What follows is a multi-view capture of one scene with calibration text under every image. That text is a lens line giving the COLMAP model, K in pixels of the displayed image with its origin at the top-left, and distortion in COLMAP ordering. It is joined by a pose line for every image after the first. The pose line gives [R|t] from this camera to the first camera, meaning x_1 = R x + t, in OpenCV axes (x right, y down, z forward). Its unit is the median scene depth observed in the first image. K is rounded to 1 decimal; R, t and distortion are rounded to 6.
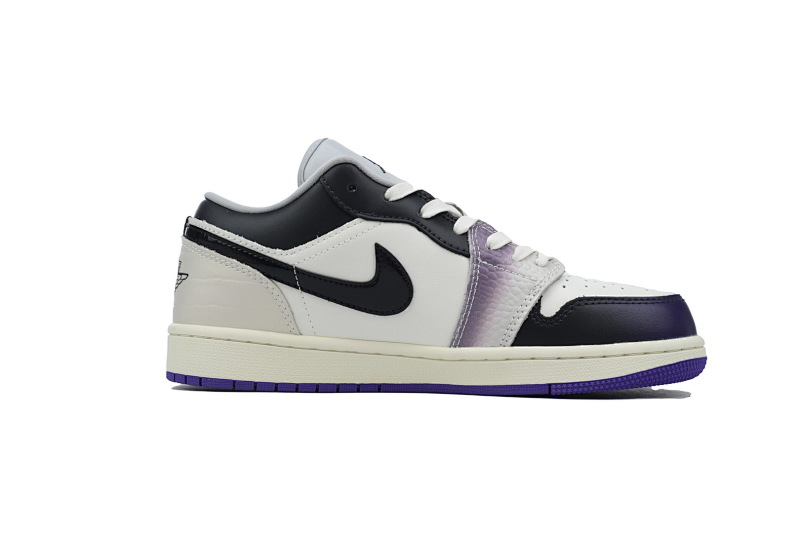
lens RADIAL K [[804.6, 0, 400.0], [0, 804.6, 266.5], [0, 0, 1]] dist [0.118509, 0.001378]
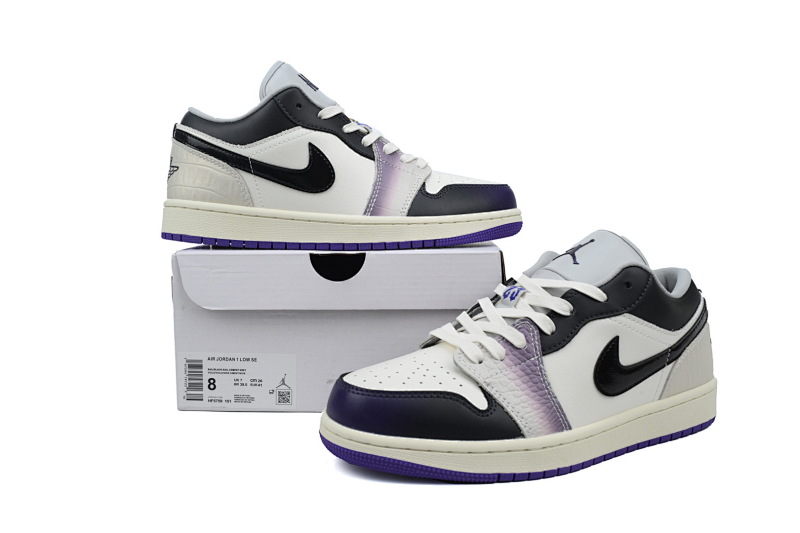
lens RADIAL K [[692.3, 0, 400.0], [0, 692.3, 266.5], [0, 0, 1]] dist [-0.004574, -0.002472]
pose [[0.993426, -0.007221, 0.114248, -0.013840], [-0.012501, 0.985198, 0.170964, -0.026725], [-0.113791, -0.171268, 0.978631, -0.261361]]
